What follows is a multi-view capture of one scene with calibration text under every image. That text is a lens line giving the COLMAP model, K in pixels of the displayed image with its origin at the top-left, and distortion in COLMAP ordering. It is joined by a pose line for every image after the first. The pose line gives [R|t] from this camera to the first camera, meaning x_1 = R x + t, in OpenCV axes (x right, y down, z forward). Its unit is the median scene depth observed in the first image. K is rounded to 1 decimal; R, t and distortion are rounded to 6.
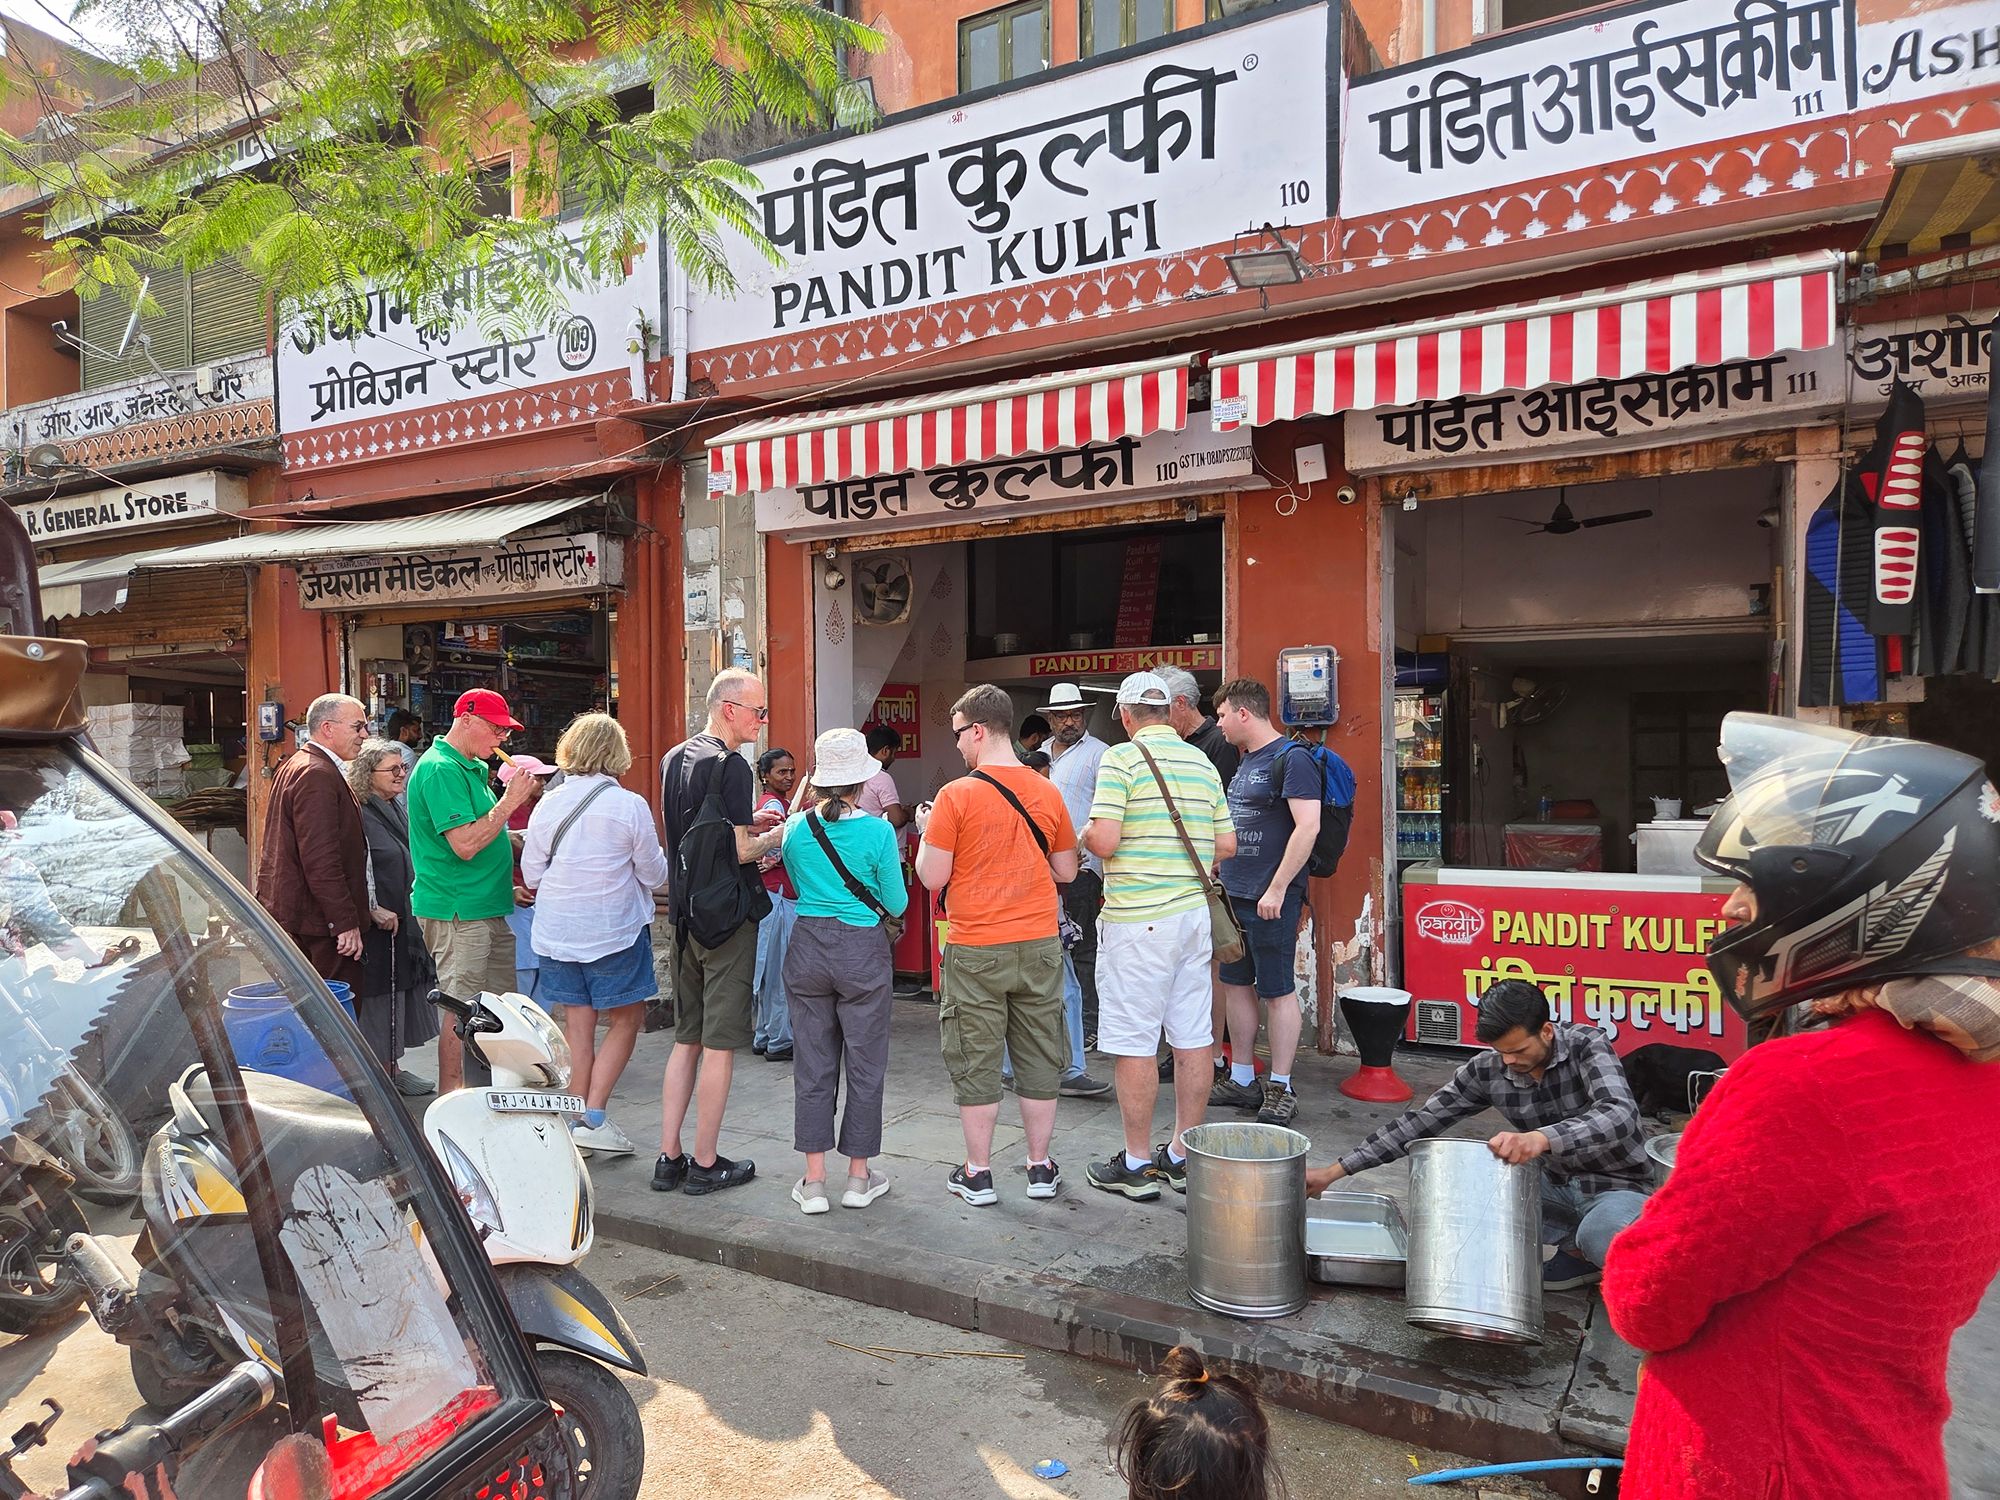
lens RADIAL K [[1351.4, 0, 1000.6], [0, 1351.4, 762.2], [0, 0, 1]] dist [0.031108, -0.021682]
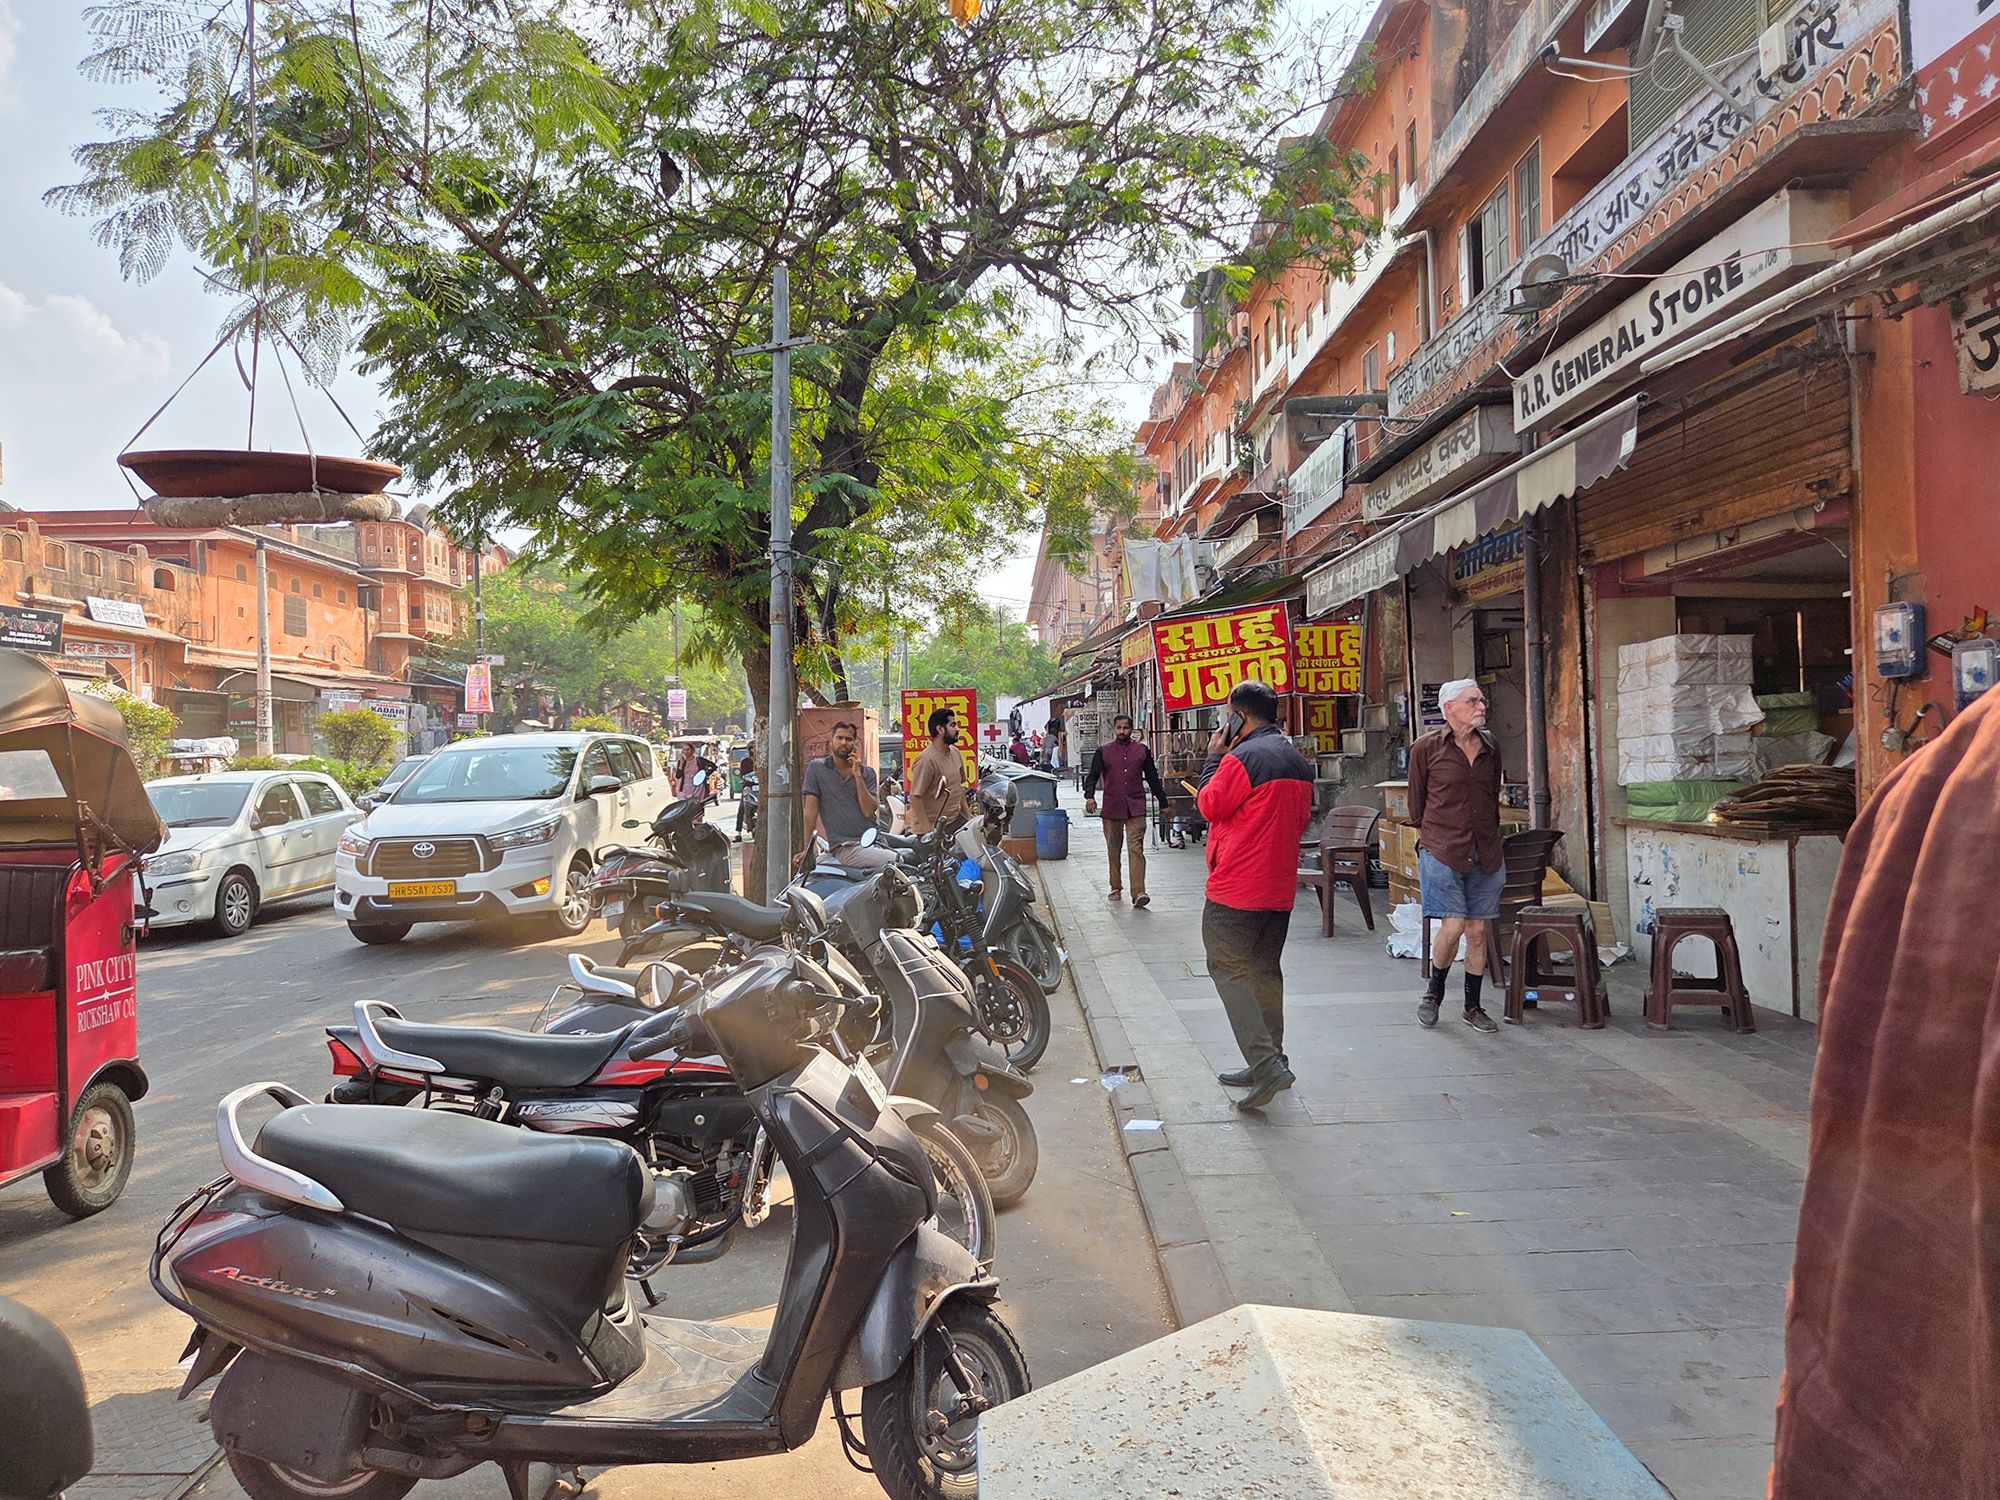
lens RADIAL K [[1351.4, 0, 999.9], [0, 1351.4, 762.9], [0, 0, 1]] dist [0.031108, -0.021682]
pose [[0.473998, 0.000408, -0.880526, -0.226969], [0.021776, 0.999689, 0.012185, 0.003149], [0.880257, -0.024950, 0.473842, 0.424939]]
